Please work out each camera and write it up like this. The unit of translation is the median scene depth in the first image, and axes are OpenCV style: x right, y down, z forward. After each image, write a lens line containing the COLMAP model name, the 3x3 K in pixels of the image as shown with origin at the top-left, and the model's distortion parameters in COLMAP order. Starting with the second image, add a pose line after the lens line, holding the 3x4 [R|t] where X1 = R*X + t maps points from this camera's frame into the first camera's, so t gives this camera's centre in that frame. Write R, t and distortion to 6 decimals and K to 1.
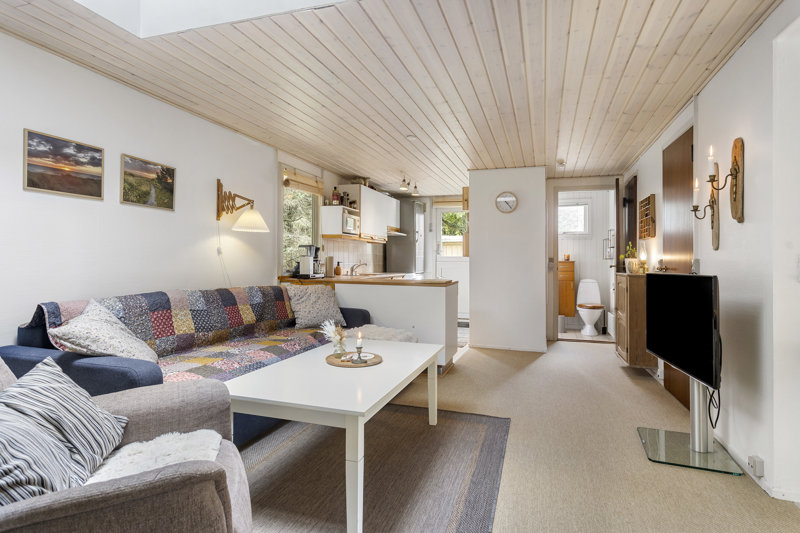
lens RADIAL K [[407.5, 0, 403.6], [0, 407.5, 255.8], [0, 0, 1]] dist [0.007101, 0.002980]
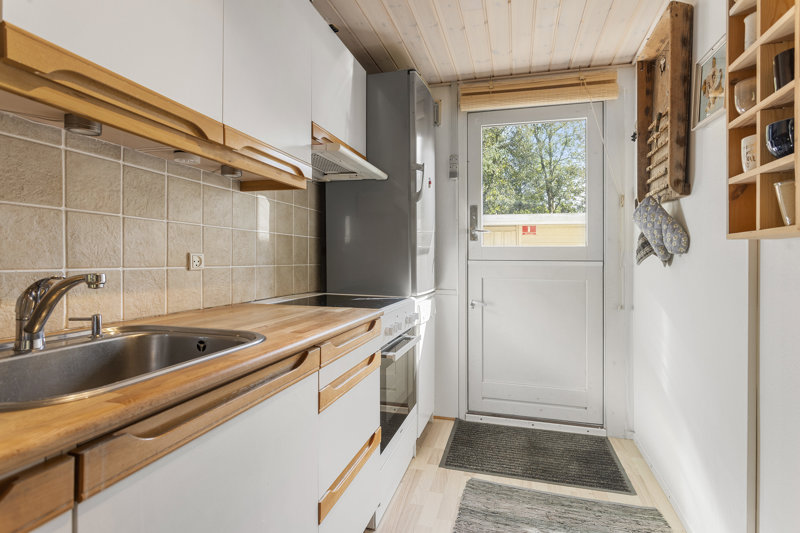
lens RADIAL K [[401.9, 0, 408.1], [0, 401.9, 260.6], [0, 0, 1]] dist [-0.004000, -0.001884]
pose [[0.998137, 0.003149, 0.060928, 0.010366], [-0.004281, 0.999821, 0.018456, 0.017791], [-0.060859, -0.018682, 0.997972, 1.376468]]
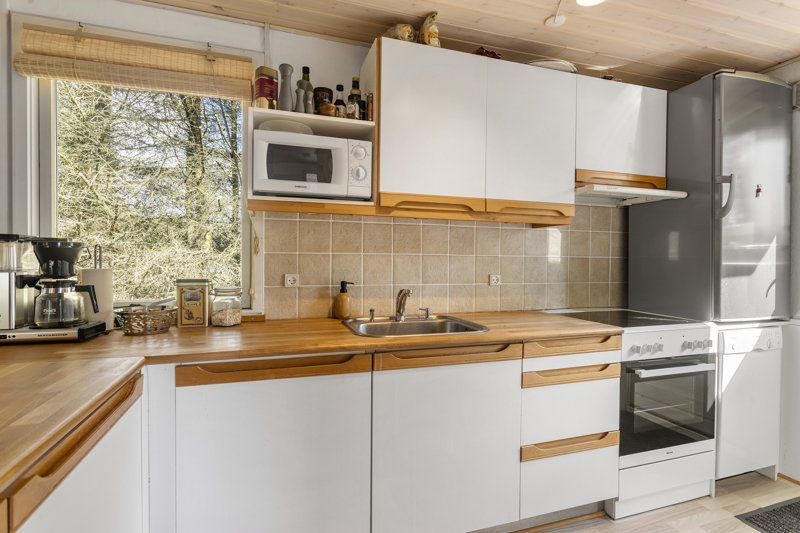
lens RADIAL K [[401.9, 0, 403.2], [0, 401.9, 263.7], [0, 0, 1]] dist [-0.004000, -0.001884]
pose [[0.605830, 0.006313, -0.795569, 0.239157], [0.005982, 0.999904, 0.012489, -0.007732], [0.795571, -0.012325, 0.605735, 1.301262]]
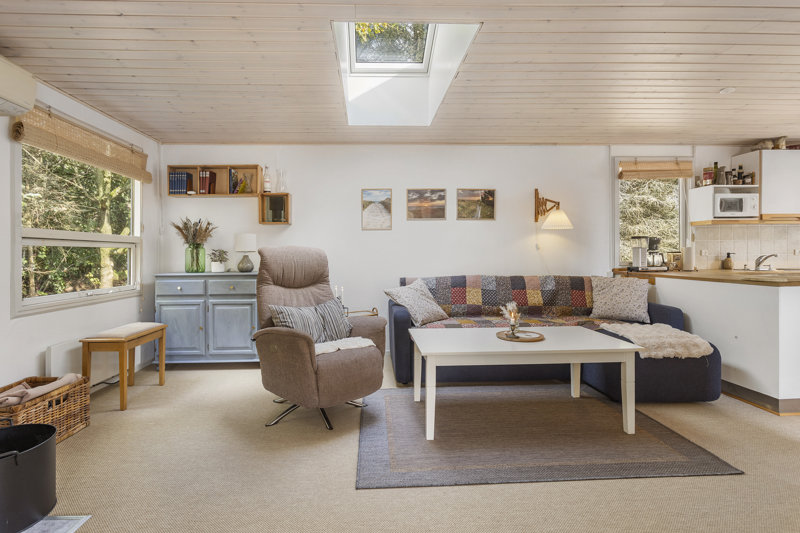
lens RADIAL K [[401.9, 0, 400.7], [0, 401.9, 260.6], [0, 0, 1]] dist [-0.004000, -0.001884]
pose [[0.375237, -0.000106, -0.926929, 0.522105], [0.026848, 0.999582, 0.010754, 0.006258], [0.926540, -0.028922, 0.375083, 0.152966]]
